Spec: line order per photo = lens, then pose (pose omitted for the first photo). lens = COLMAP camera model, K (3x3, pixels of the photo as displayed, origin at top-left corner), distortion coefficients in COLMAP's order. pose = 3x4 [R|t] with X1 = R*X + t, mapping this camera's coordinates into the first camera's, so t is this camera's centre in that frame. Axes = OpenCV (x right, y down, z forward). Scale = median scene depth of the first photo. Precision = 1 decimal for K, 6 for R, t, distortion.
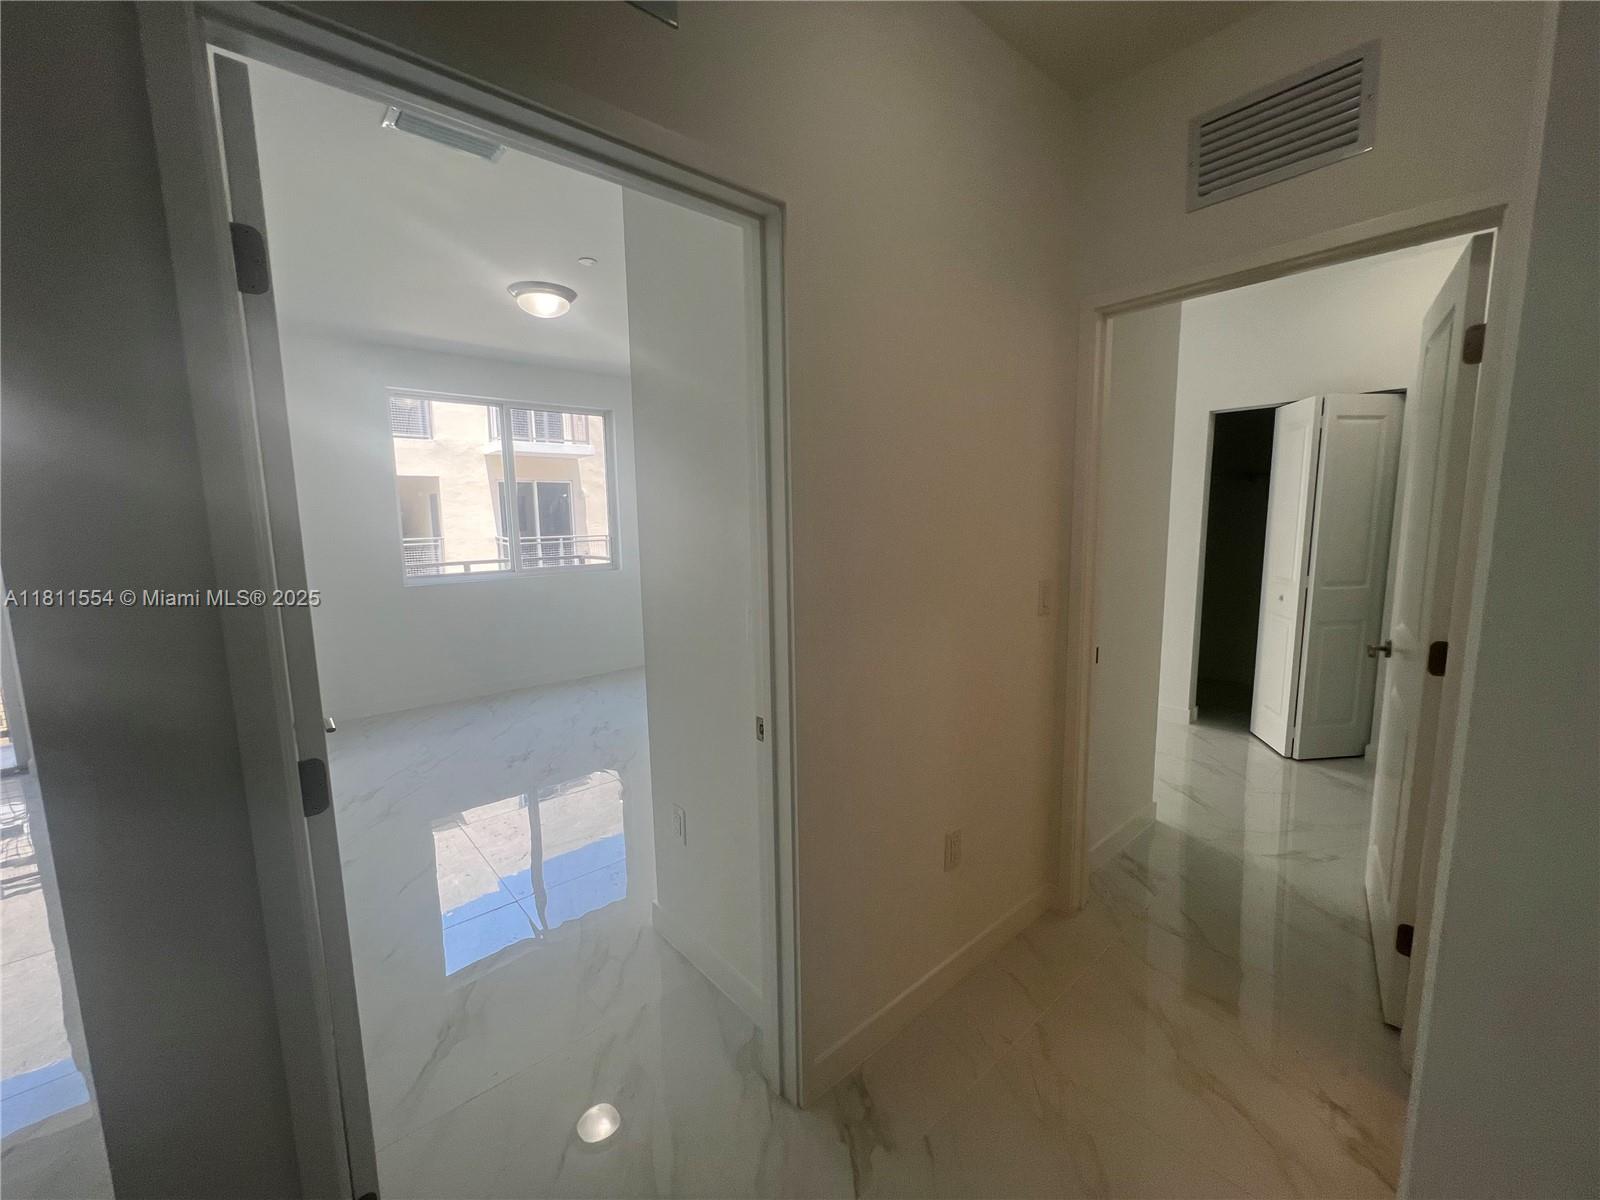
lens RADIAL K [[647.3, 0, 806.2], [0, 647.3, 602.9], [0, 0, 1]] dist [-0.023552, -0.000234]
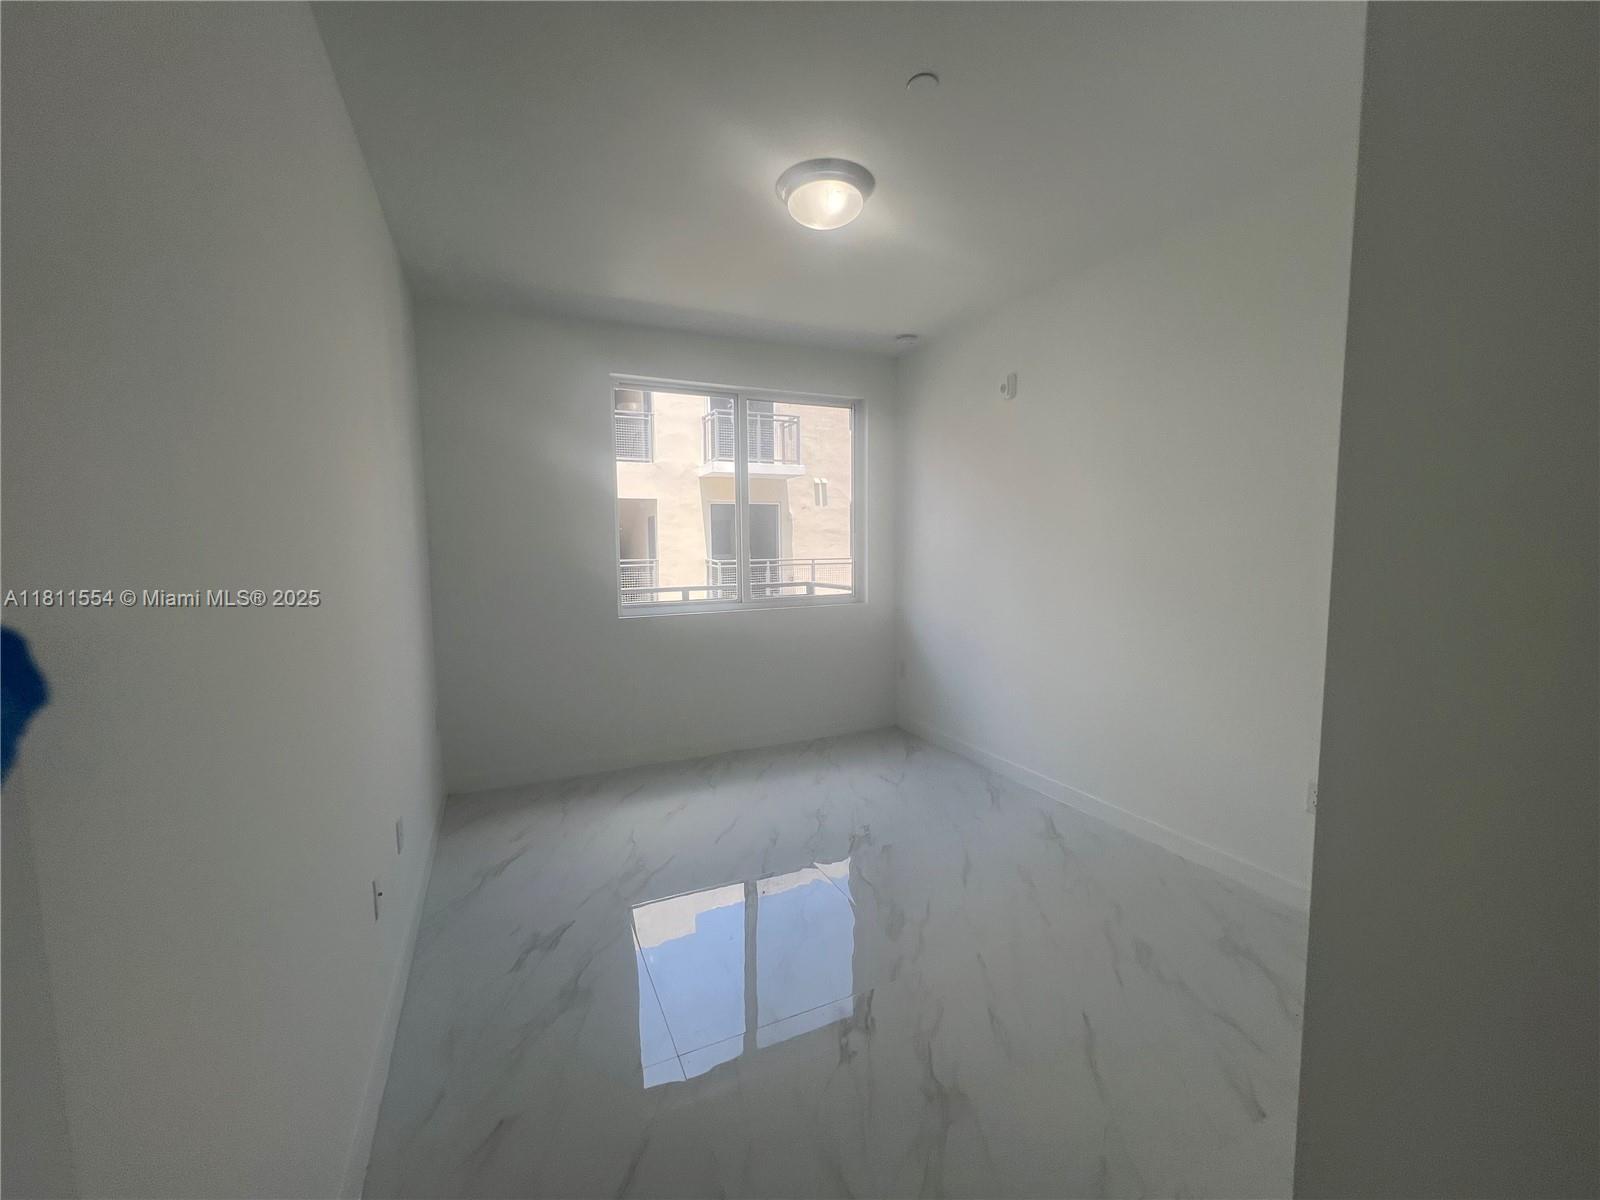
lens RADIAL K [[647.3, 0, 803.8], [0, 647.3, 601.1], [0, 0, 1]] dist [-0.023552, -0.000234]
pose [[0.958938, 0.029017, -0.282127, -0.072293], [-0.040693, 0.998537, -0.035613, -0.011882], [0.280681, 0.045631, 0.958716, 0.120185]]
